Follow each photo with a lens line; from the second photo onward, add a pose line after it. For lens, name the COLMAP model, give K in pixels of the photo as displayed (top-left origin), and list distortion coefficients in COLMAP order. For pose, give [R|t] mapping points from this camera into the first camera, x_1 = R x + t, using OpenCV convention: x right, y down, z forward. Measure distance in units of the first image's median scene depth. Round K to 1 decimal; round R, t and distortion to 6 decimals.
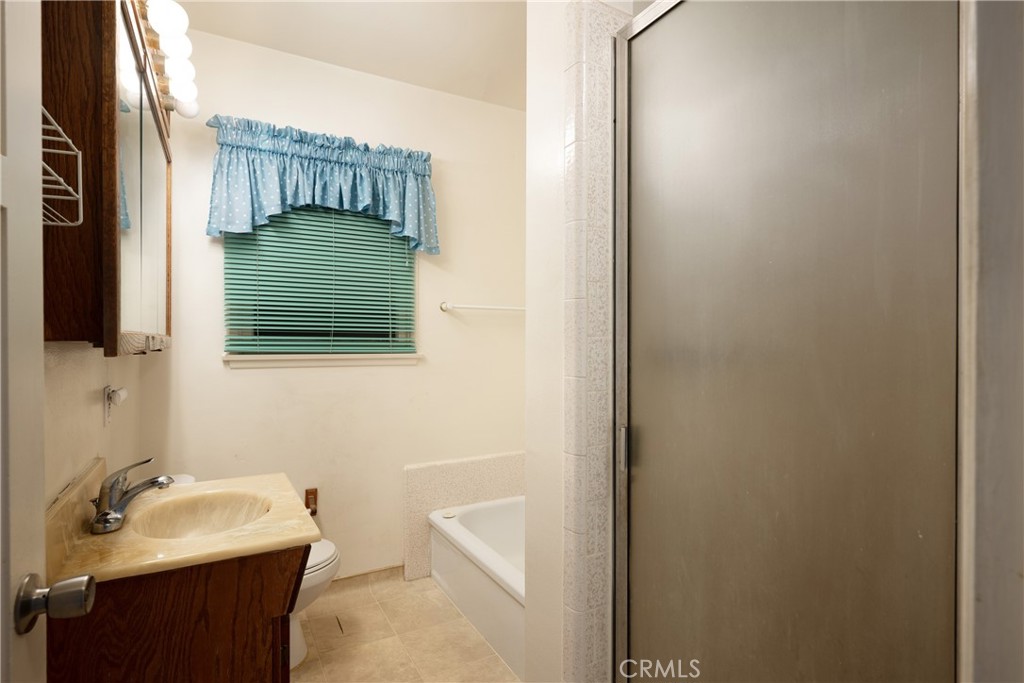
lens RADIAL K [[513.0, 0, 513.5], [0, 513.0, 345.0], [0, 0, 1]] dist [0.005312, 0.001203]
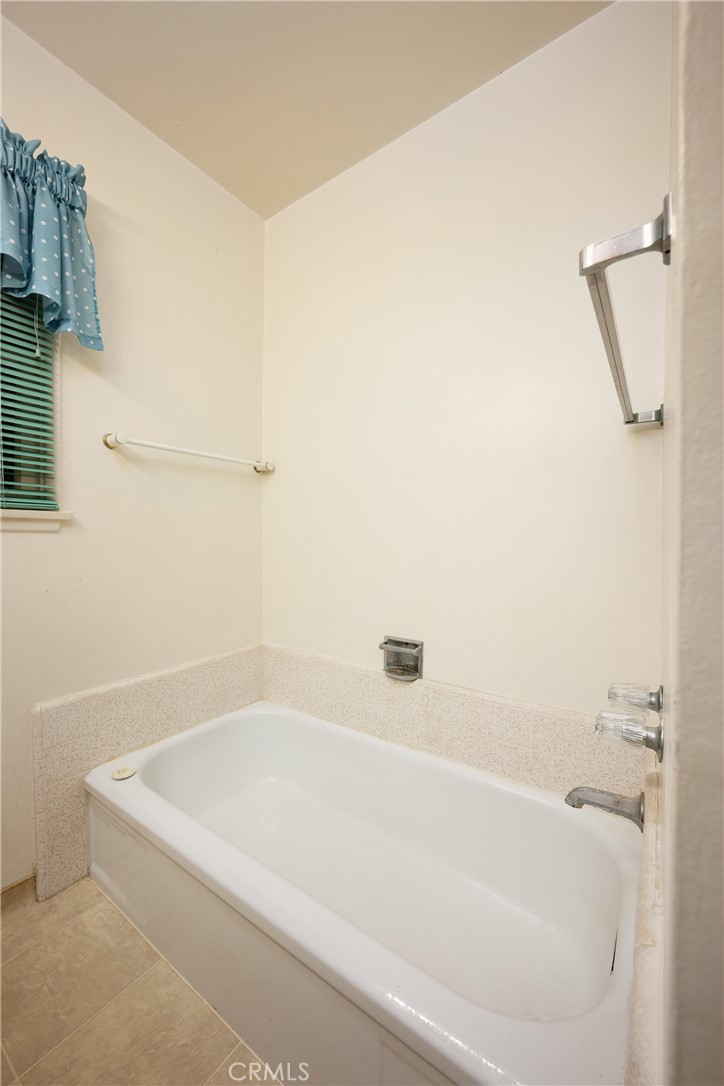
lens RADIAL K [[429.2, 0, 356.6], [0, 429.2, 542.7], [0, 0, 1]] dist [0.000588, 0.000117]
pose [[0.908277, -0.003347, 0.418357, -0.085495], [-0.004060, 0.999850, 0.016813, 0.043366], [-0.418351, -0.016969, 0.908127, 0.412745]]
